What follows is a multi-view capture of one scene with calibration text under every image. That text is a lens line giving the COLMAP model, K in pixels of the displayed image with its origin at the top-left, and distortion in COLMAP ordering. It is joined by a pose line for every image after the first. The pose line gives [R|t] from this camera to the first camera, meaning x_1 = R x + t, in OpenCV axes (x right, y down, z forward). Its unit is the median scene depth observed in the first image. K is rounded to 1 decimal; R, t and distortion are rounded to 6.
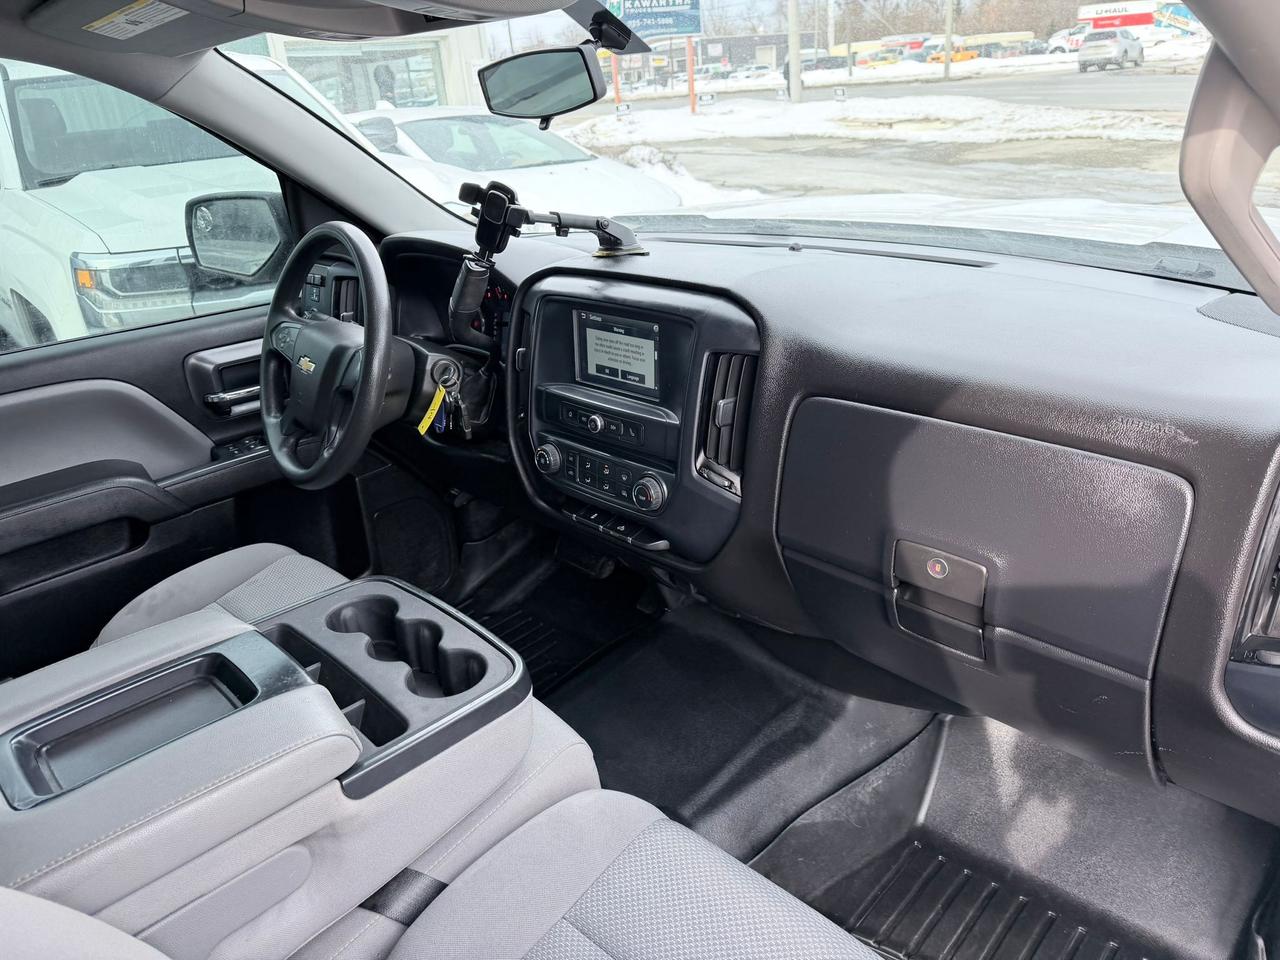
lens RADIAL K [[857.6, 0, 660.7], [0, 857.6, 501.4], [0, 0, 1]] dist [0.007901, 0.004415]
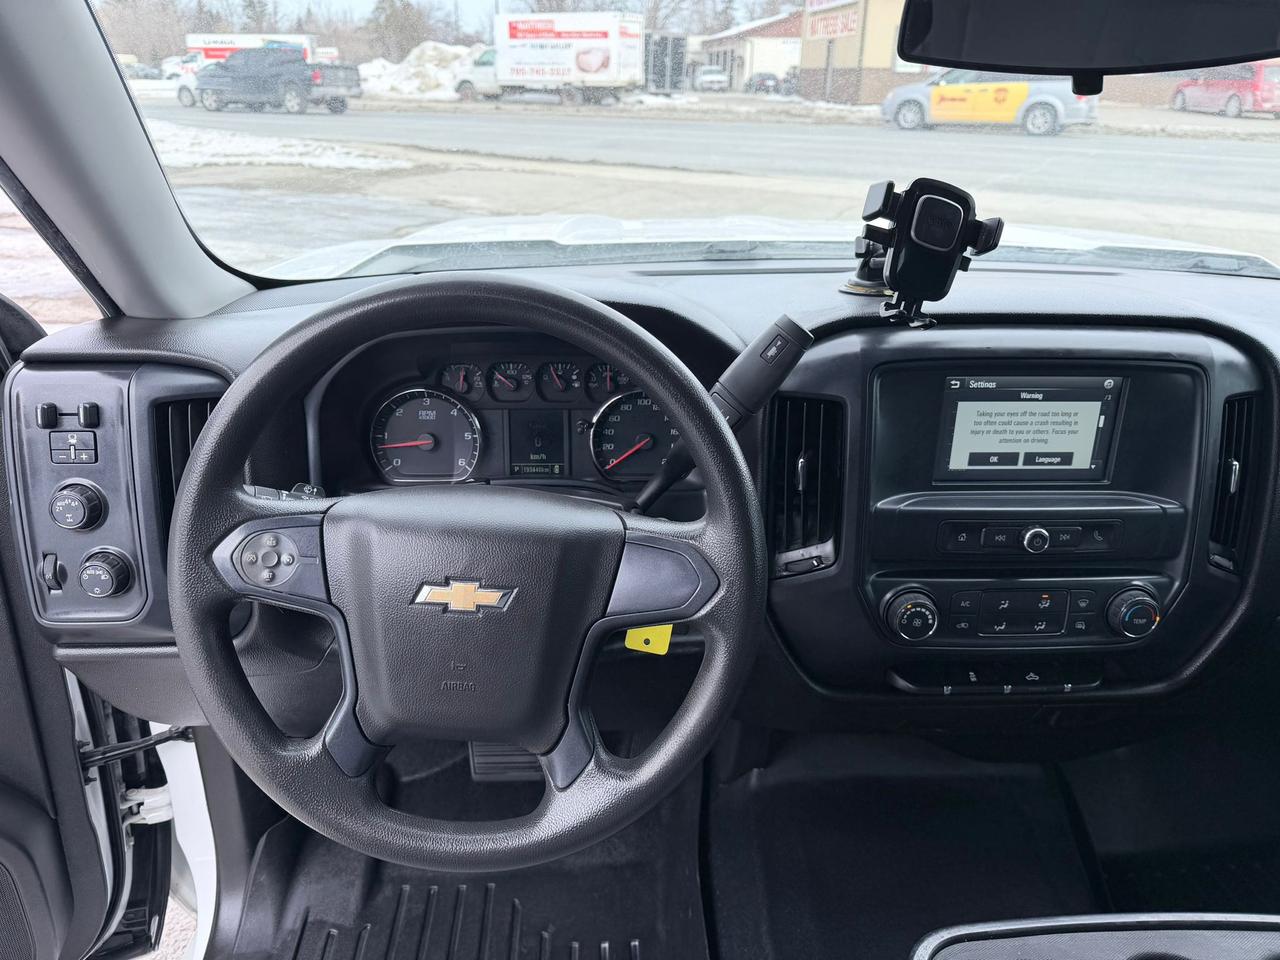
lens RADIAL K [[897.6, 0, 635.3], [0, 897.6, 486.1], [0, 0, 1]] dist [0.053044, -0.060547]
pose [[0.663479, -0.224279, 0.713788, -0.751046], [0.266891, 0.962198, 0.054251, -0.243793], [-0.698974, 0.154509, 0.698257, 0.702715]]
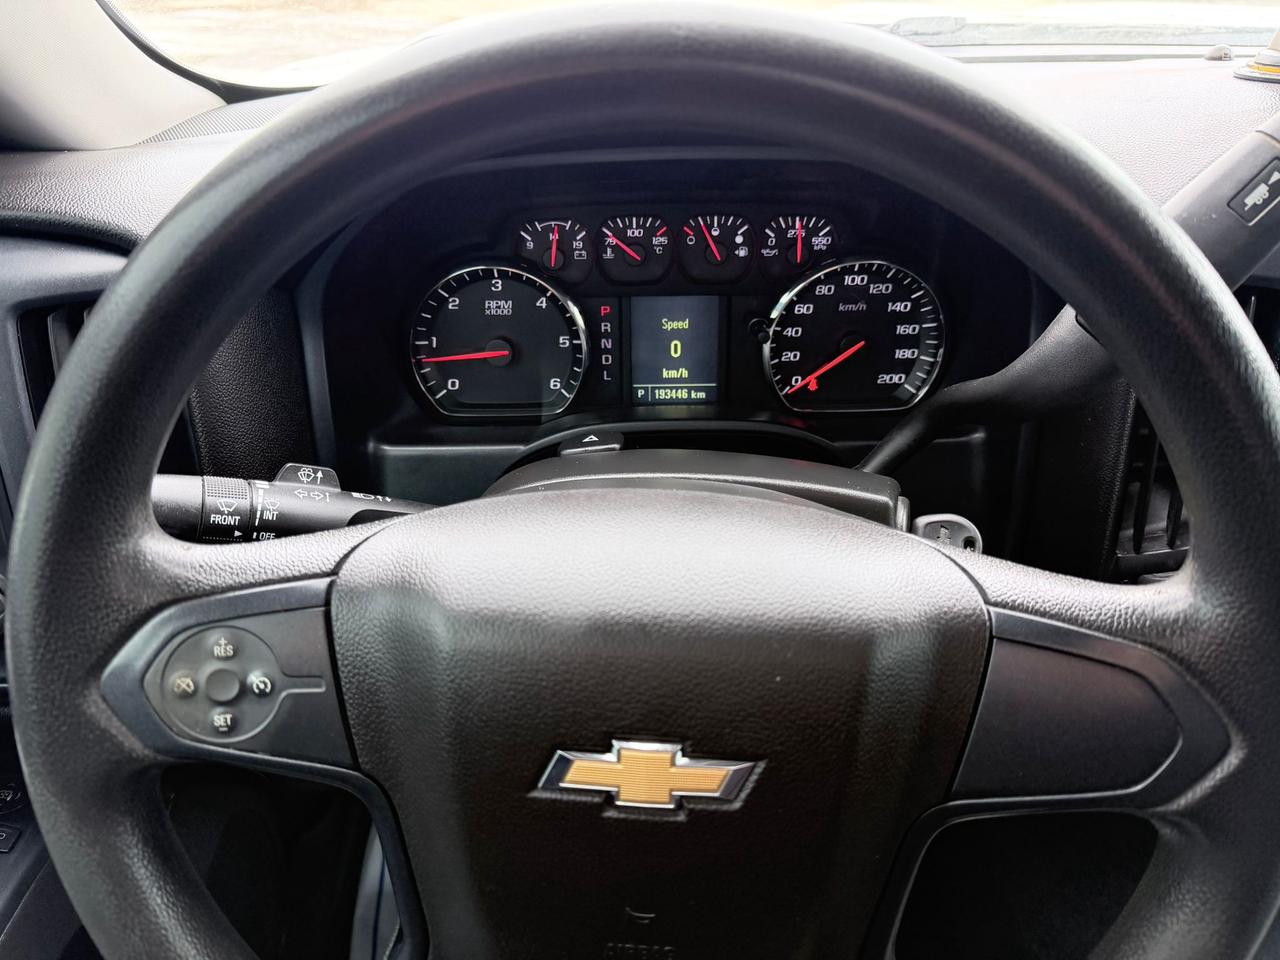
lens RADIAL K [[897.6, 0, 625.8], [0, 897.6, 494.4], [0, 0, 1]] dist [0.053044, -0.060547]
pose [[0.691844, -0.346847, 0.633285, -0.585699], [0.275592, 0.937516, 0.212398, -0.300709], [-0.667384, 0.027582, 0.744203, 0.973655]]
